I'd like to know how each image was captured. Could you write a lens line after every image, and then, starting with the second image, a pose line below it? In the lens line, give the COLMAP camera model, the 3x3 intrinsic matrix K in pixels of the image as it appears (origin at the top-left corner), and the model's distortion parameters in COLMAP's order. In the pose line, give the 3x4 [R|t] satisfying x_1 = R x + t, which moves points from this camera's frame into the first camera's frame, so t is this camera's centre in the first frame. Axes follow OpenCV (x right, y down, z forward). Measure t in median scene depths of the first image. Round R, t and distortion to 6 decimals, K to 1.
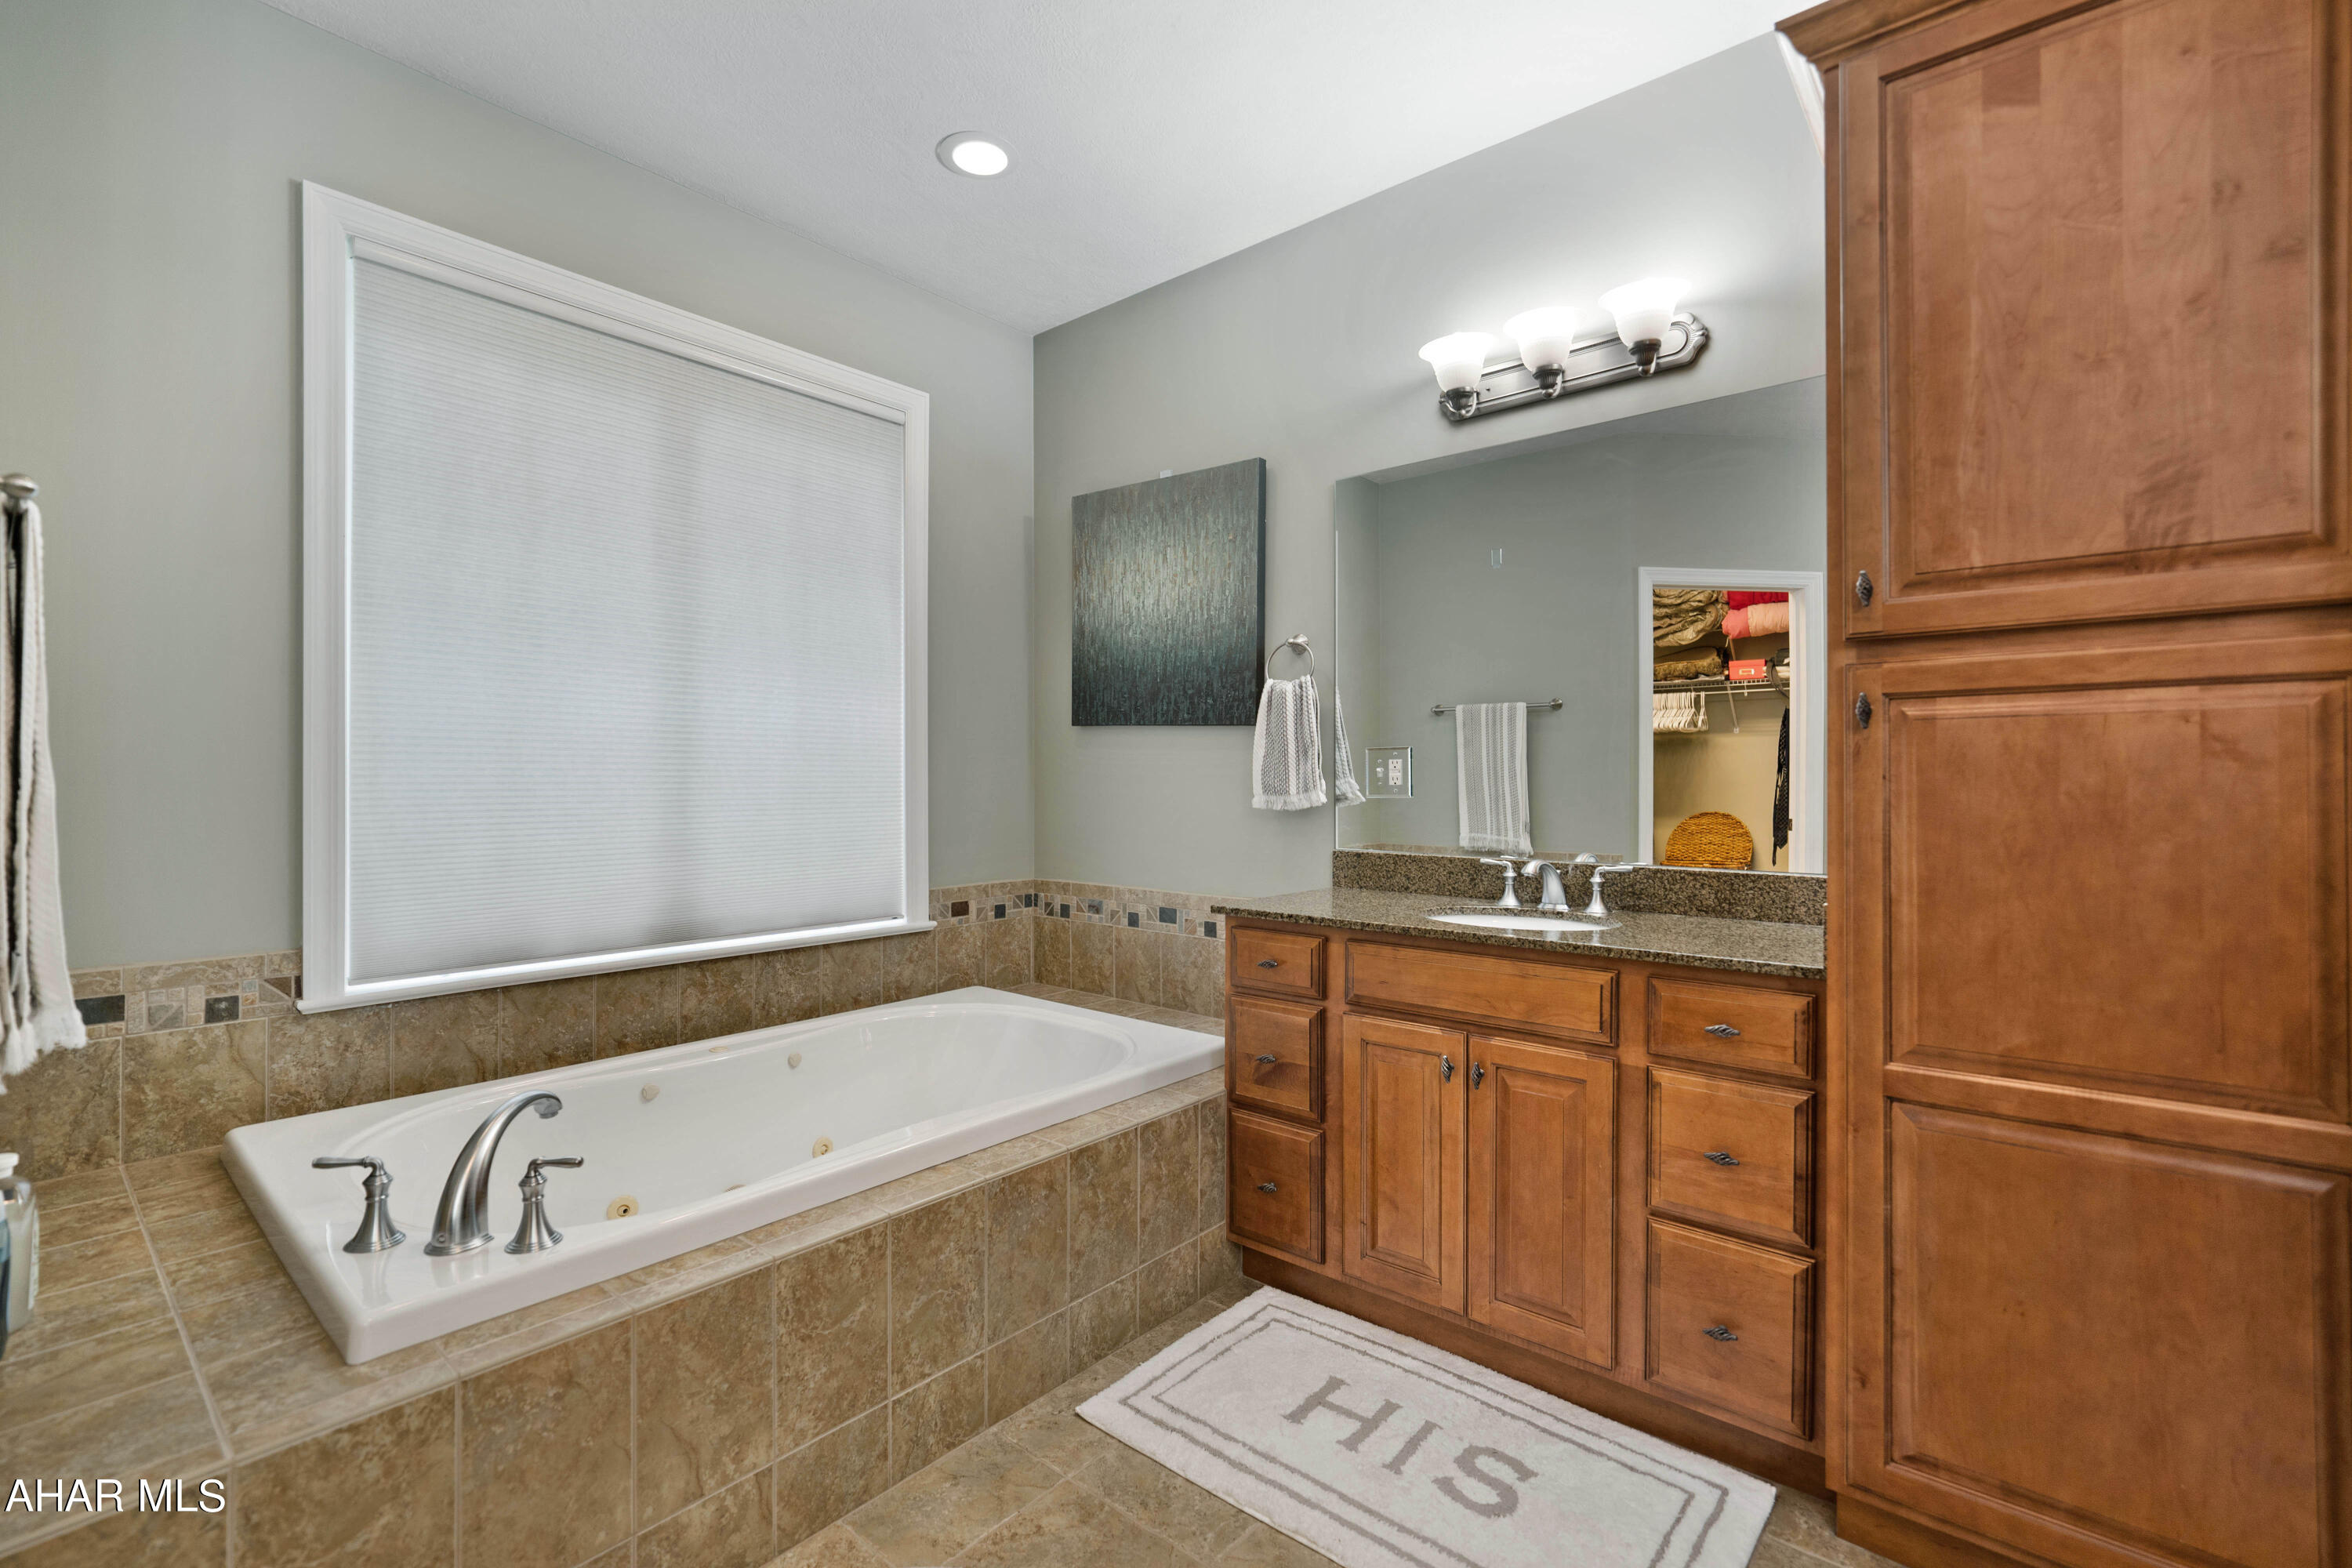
lens RADIAL K [[1008.8, 0, 1150.3], [0, 1008.8, 779.6], [0, 0, 1]] dist [-0.005832, 0.000719]
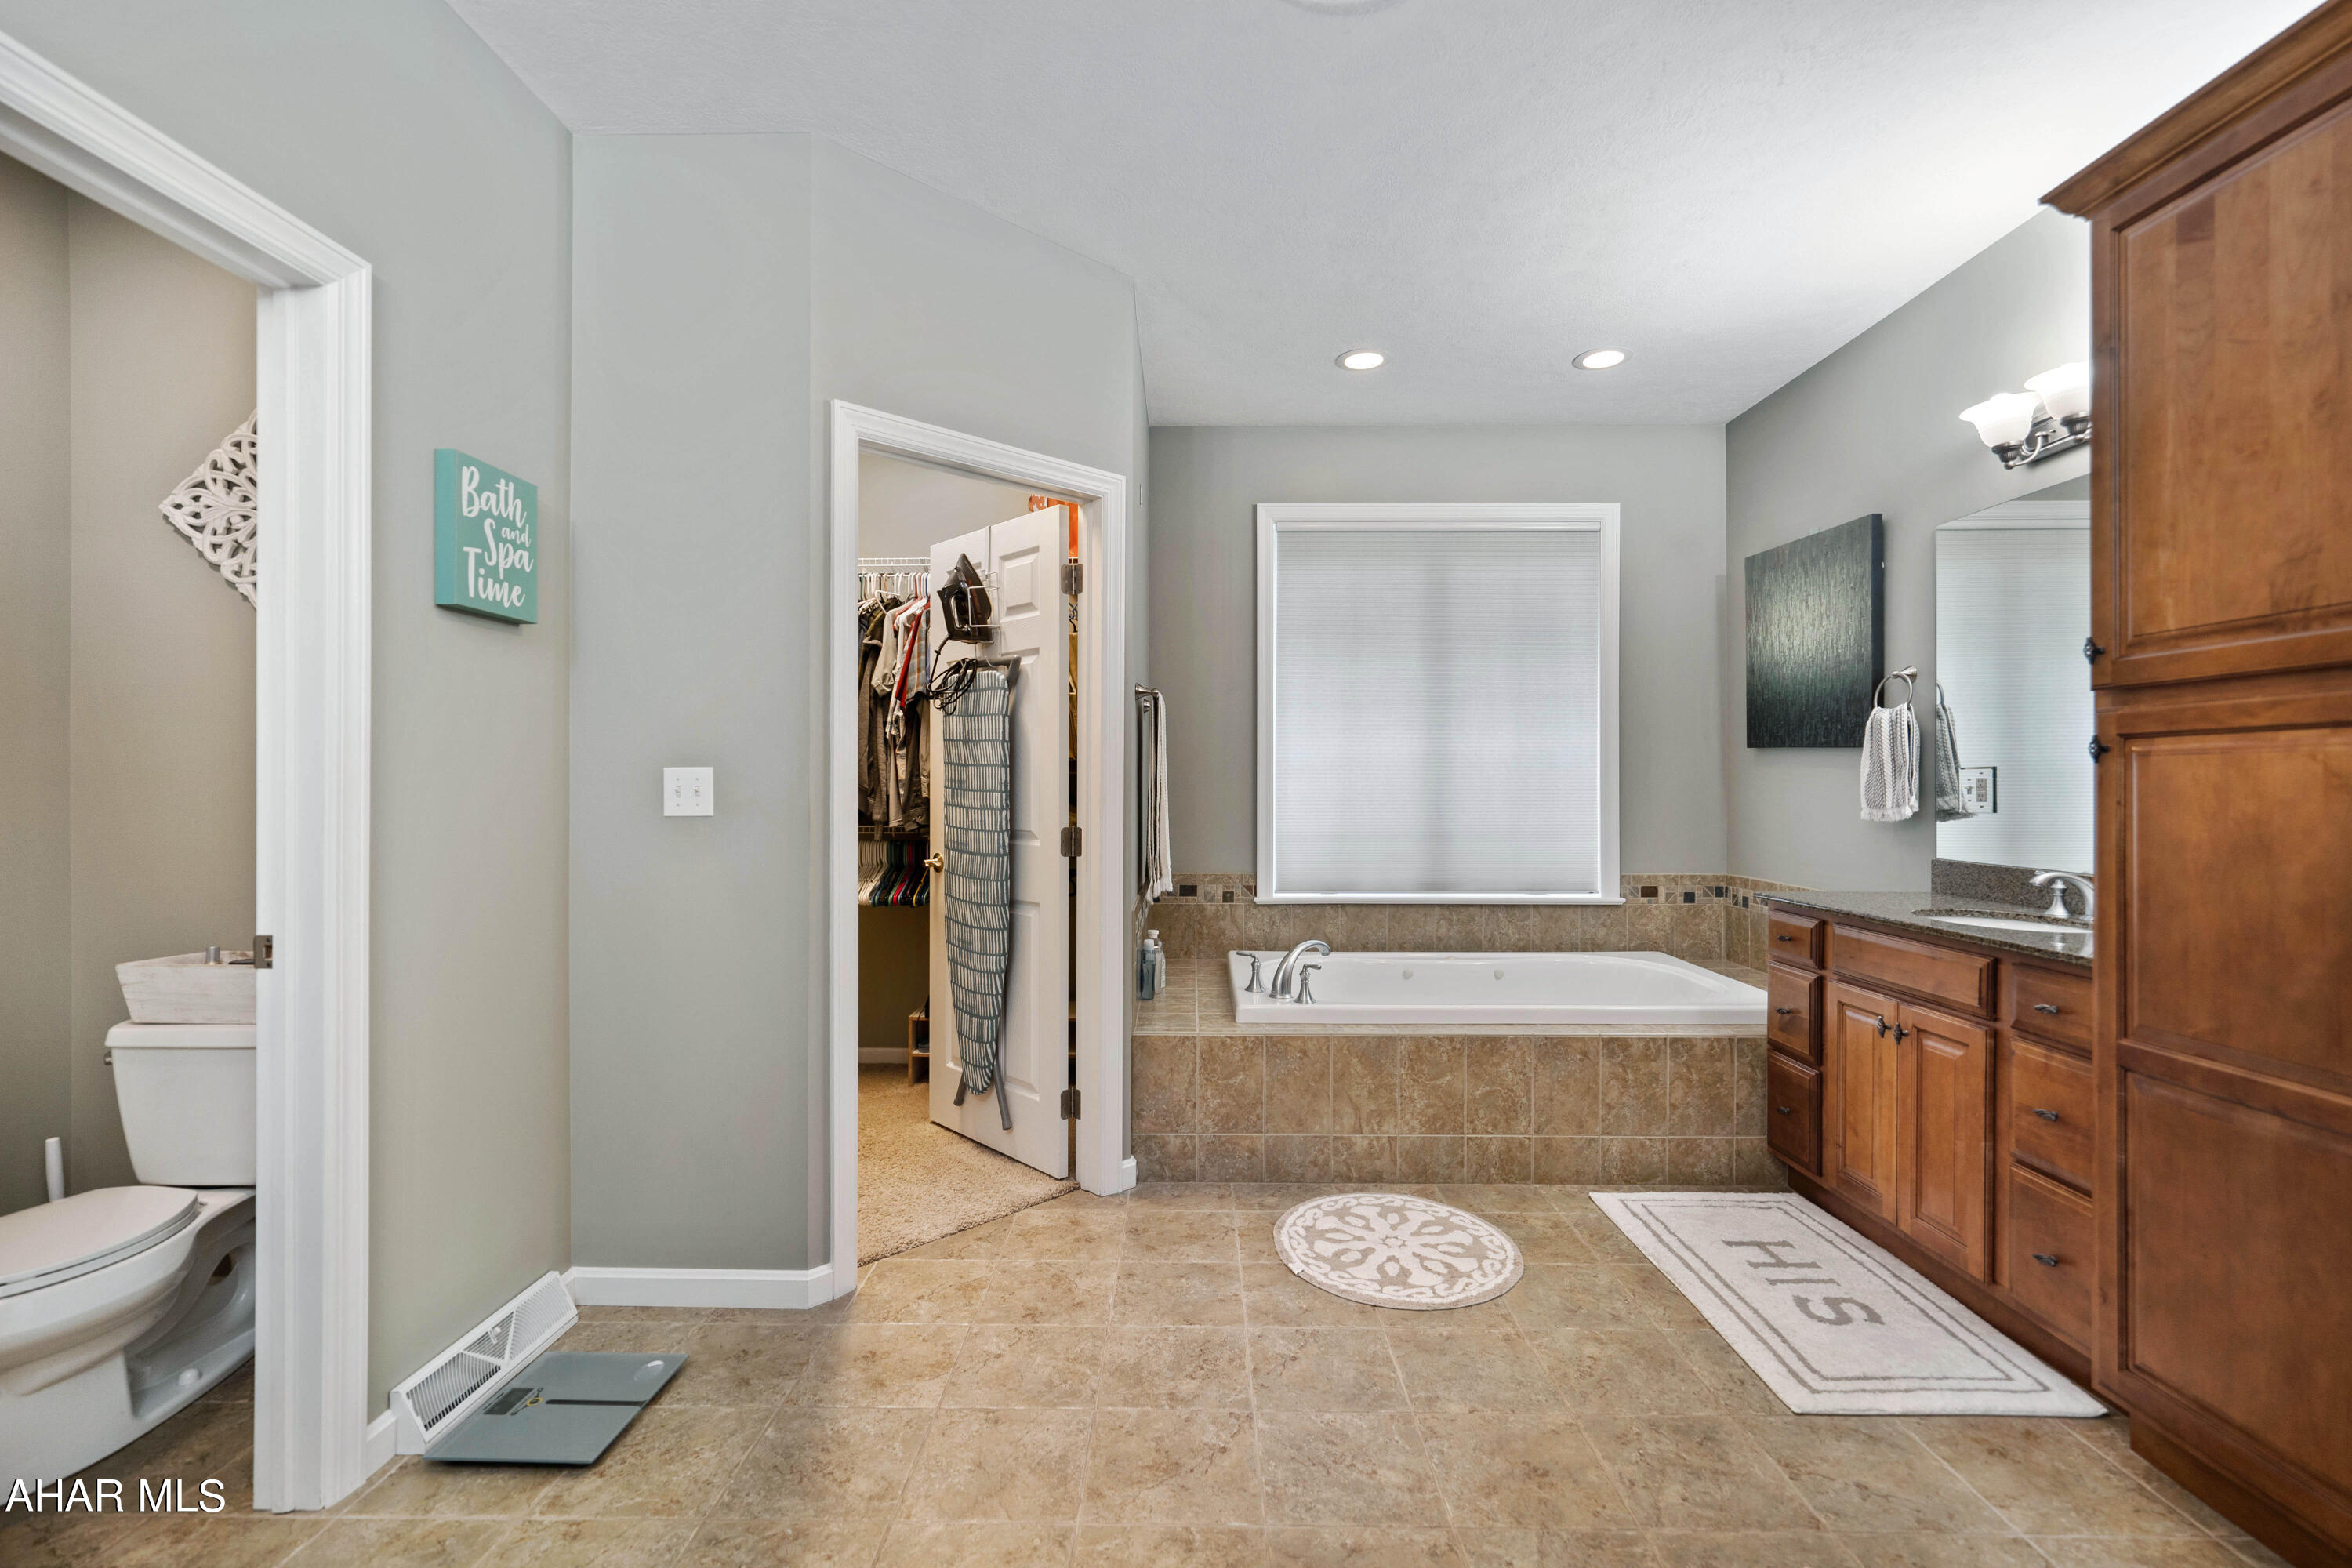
lens RADIAL K [[1008.8, 0, 1181.5], [0, 1008.8, 784.8], [0, 0, 1]] dist [-0.005832, 0.000719]
pose [[0.640180, 0.002673, -0.768220, 0.746740], [-0.000932, 0.999996, 0.002702, -0.021189], [0.768224, -0.001014, 0.640180, -0.517042]]
